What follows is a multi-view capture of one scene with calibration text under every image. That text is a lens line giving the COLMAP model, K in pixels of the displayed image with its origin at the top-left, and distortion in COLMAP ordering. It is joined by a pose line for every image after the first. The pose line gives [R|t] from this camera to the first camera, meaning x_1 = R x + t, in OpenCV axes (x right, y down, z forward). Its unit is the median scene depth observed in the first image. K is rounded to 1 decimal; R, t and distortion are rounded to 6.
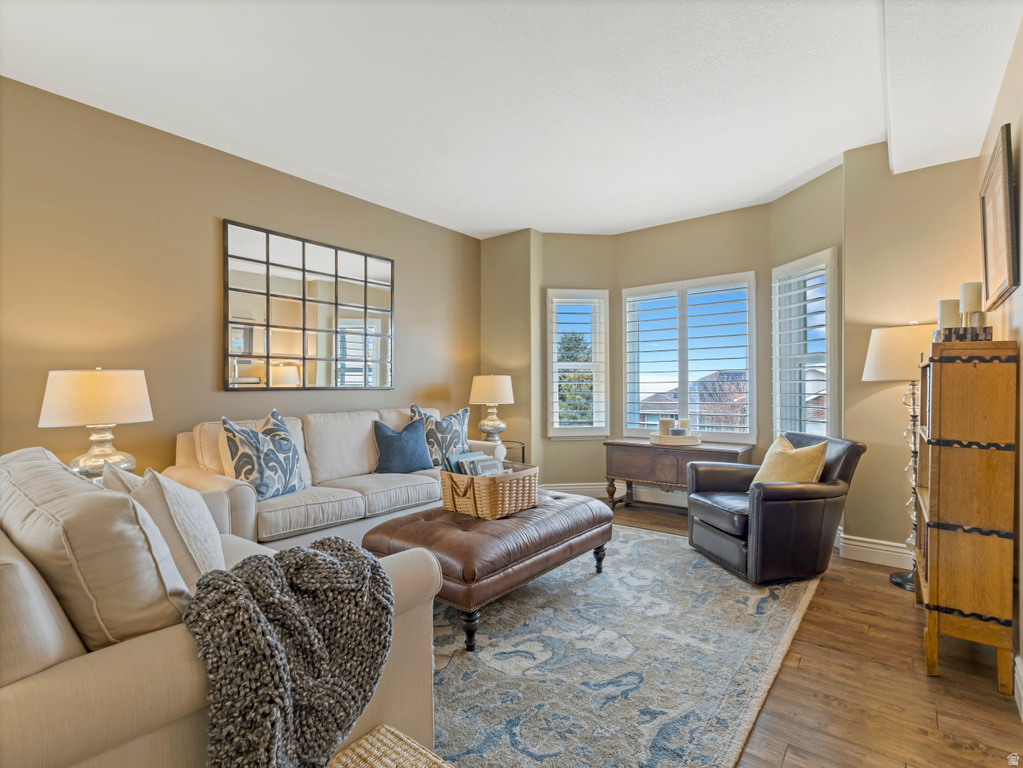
lens RADIAL K [[504.8, 0, 506.7], [0, 504.8, 383.8], [0, 0, 1]] dist [0.019165, -0.002433]
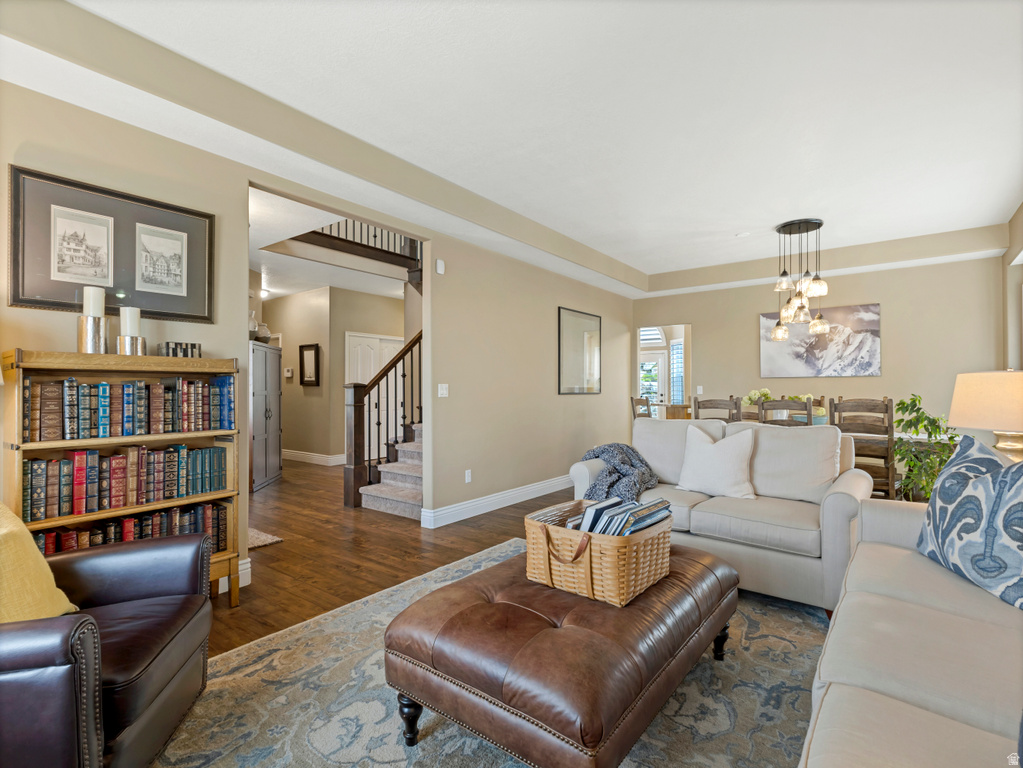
lens RADIAL K [[504.8, 0, 511.7], [0, 504.8, 388.5], [0, 0, 1]] dist [0.019165, -0.002433]
pose [[-0.999738, -0.004410, -0.022476, 0.093276], [-0.004175, 0.999936, -0.010470, 0.006322], [0.022521, -0.010373, -0.999693, 1.571643]]
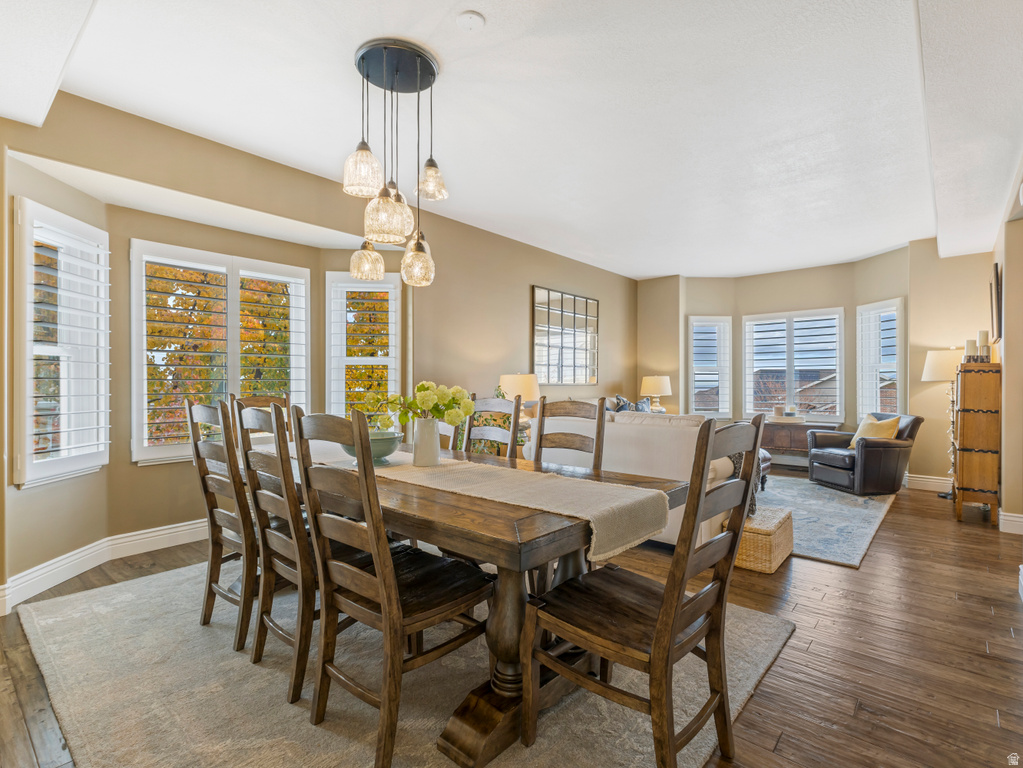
lens RADIAL K [[504.8, 0, 511.8], [0, 504.8, 381.1], [0, 0, 1]] dist [0.019165, -0.002433]
pose [[0.999021, 0.003954, -0.044062, -0.615952], [-0.003927, 0.999992, 0.000707, -0.000796], [0.044065, -0.000534, 0.999029, -0.793040]]
